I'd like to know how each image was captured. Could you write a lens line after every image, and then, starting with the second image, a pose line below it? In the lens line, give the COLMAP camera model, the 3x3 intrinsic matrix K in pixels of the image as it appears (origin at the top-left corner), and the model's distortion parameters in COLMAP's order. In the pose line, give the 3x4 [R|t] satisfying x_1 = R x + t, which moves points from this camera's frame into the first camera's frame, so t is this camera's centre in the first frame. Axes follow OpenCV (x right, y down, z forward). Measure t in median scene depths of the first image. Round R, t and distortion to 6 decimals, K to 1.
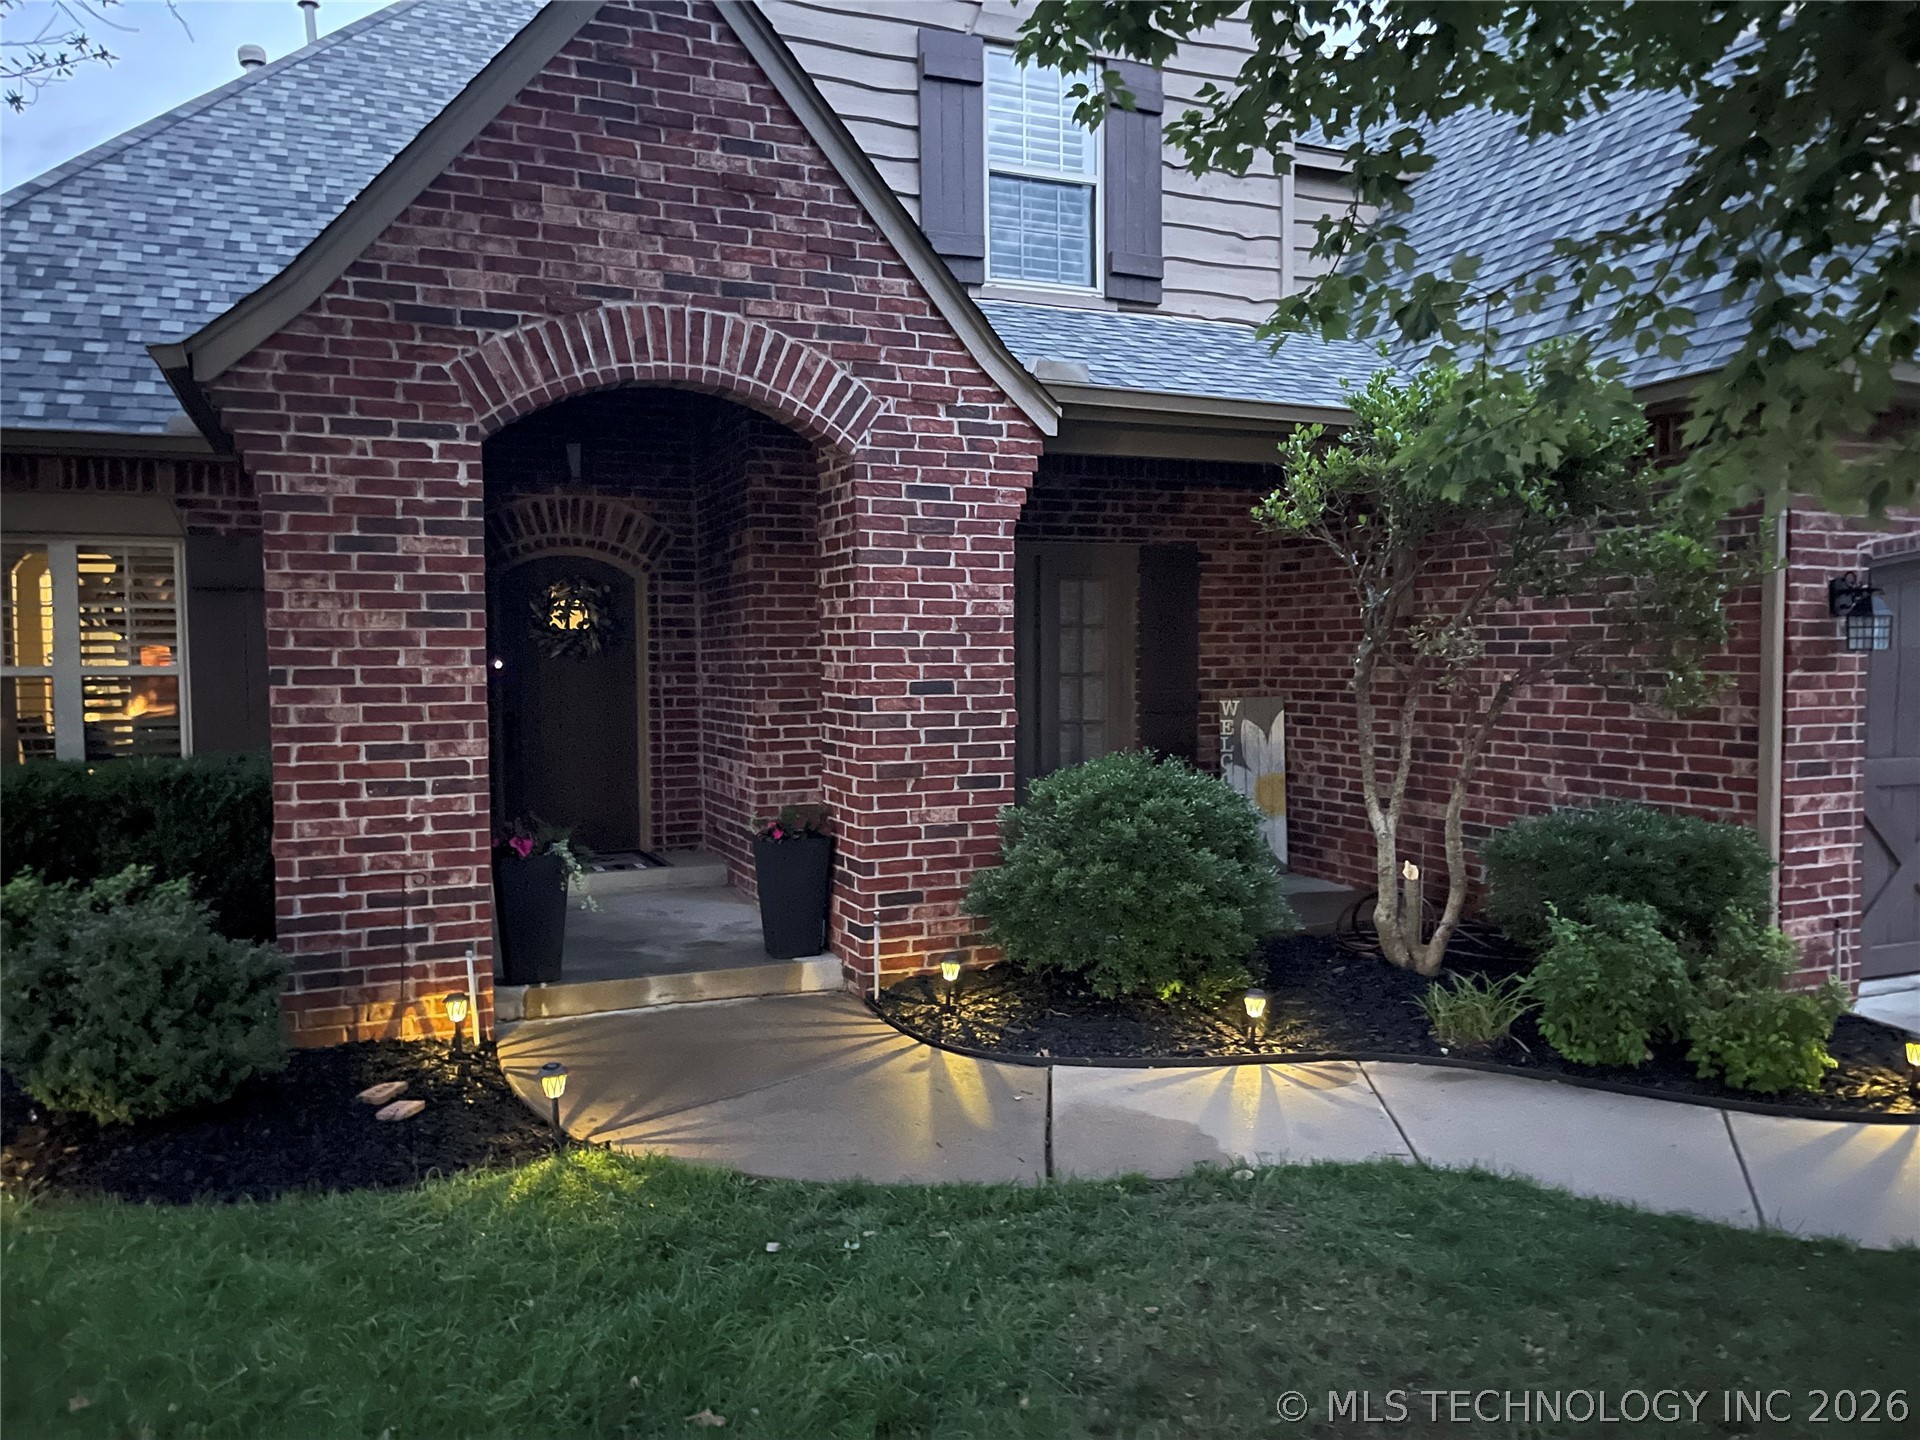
lens RADIAL K [[1429.9, 0, 977.7], [0, 1429.9, 746.2], [0, 0, 1]] dist [0.051909, -0.067294]
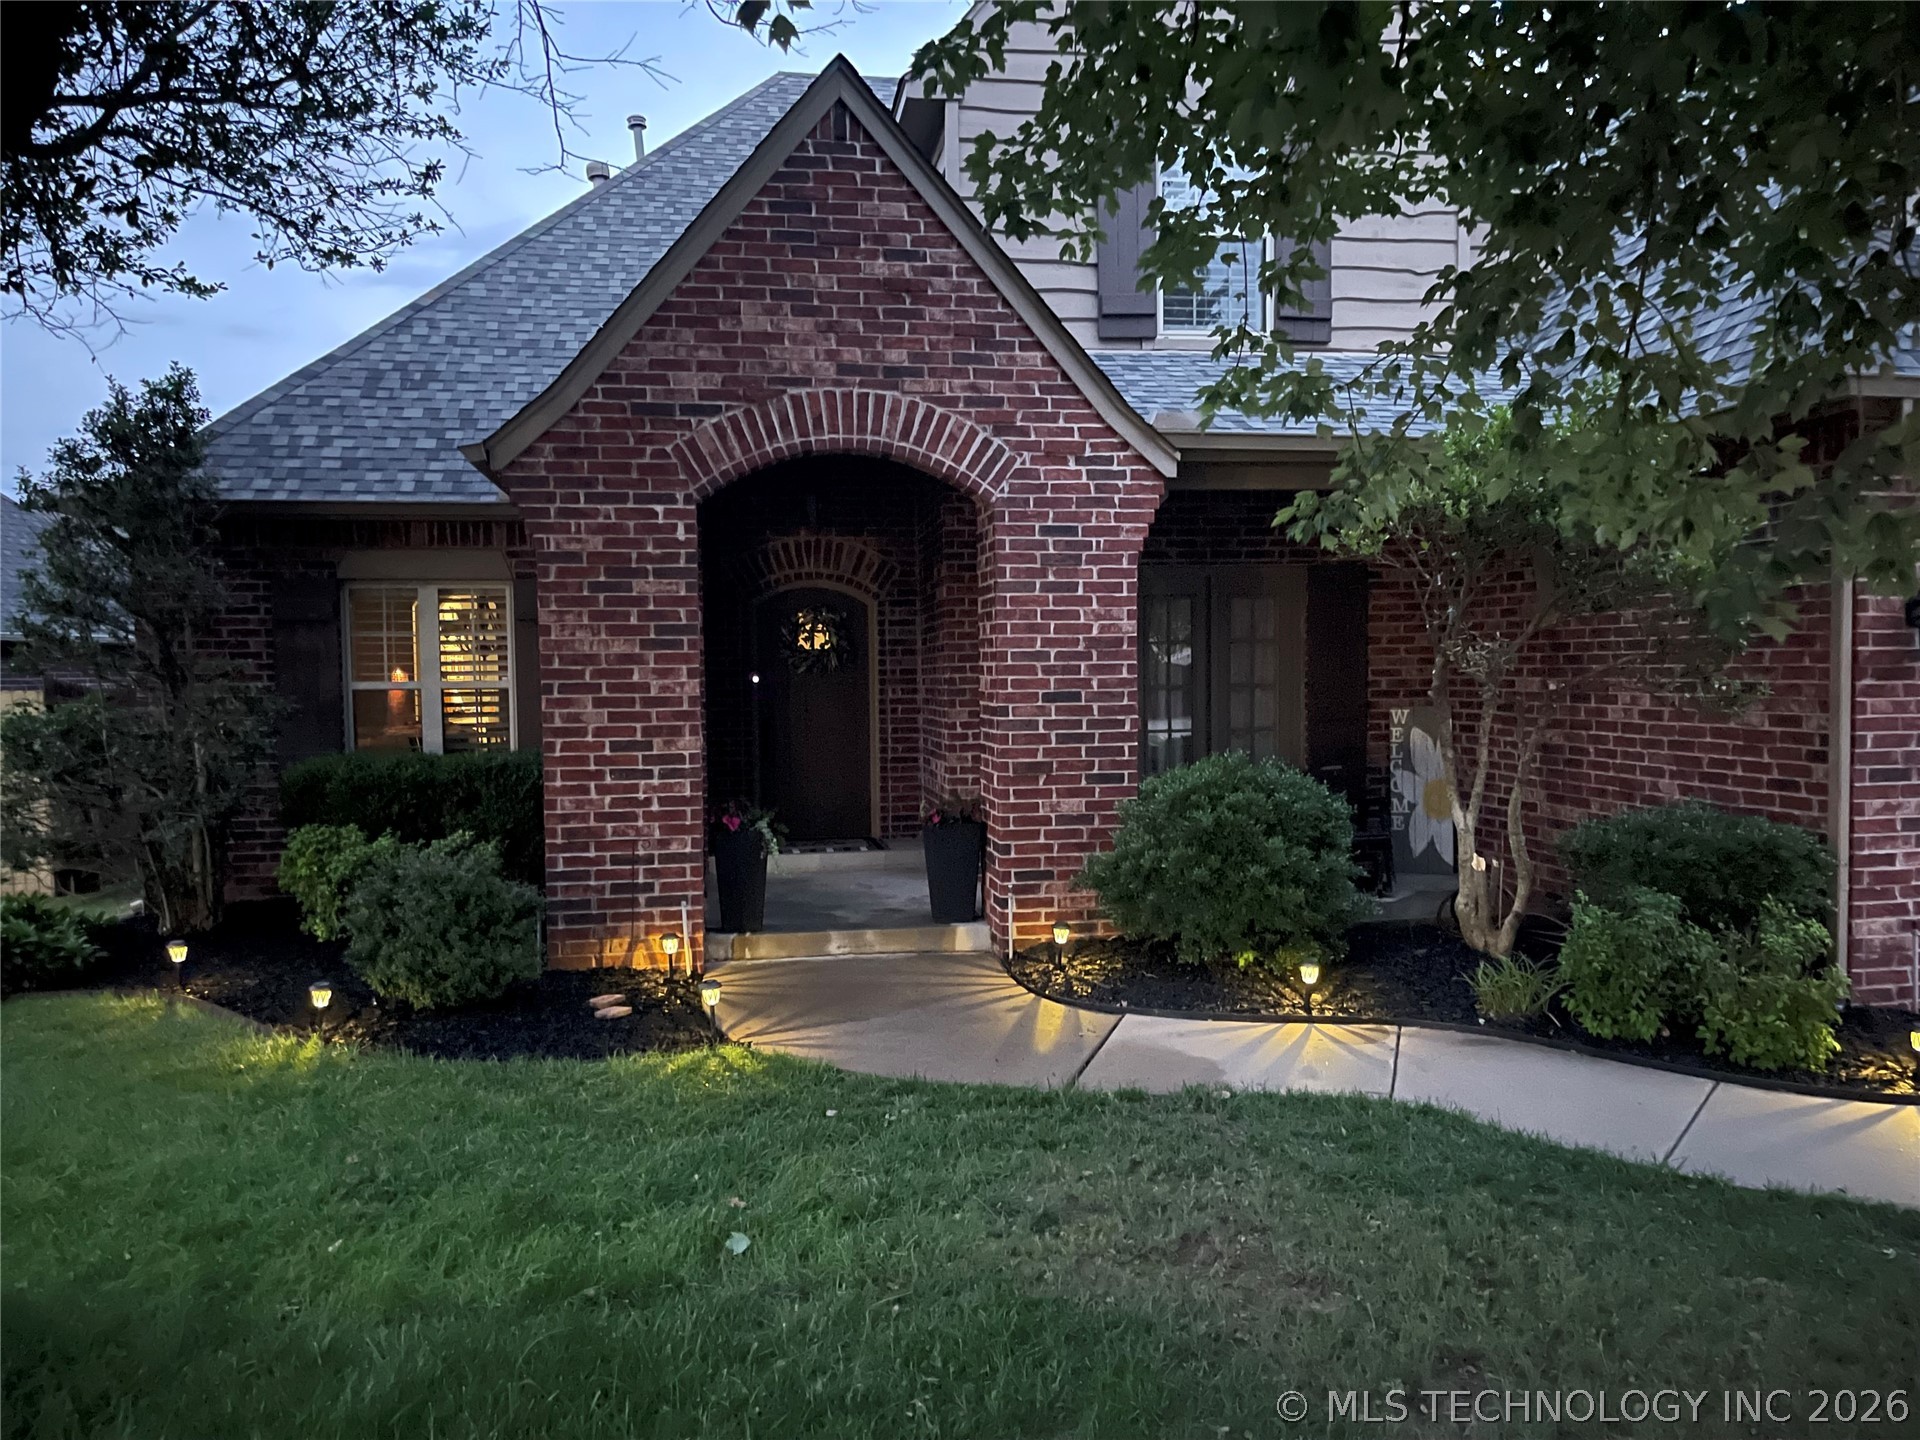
lens RADIAL K [[1429.9, 0, 965.9], [0, 1429.9, 760.9], [0, 0, 1]] dist [0.051909, -0.067294]
pose [[0.968065, 0.010346, -0.250486, 0.198946], [-0.010204, 0.999946, 0.001867, 0.011013], [0.250492, 0.000748, 0.968118, -0.167348]]
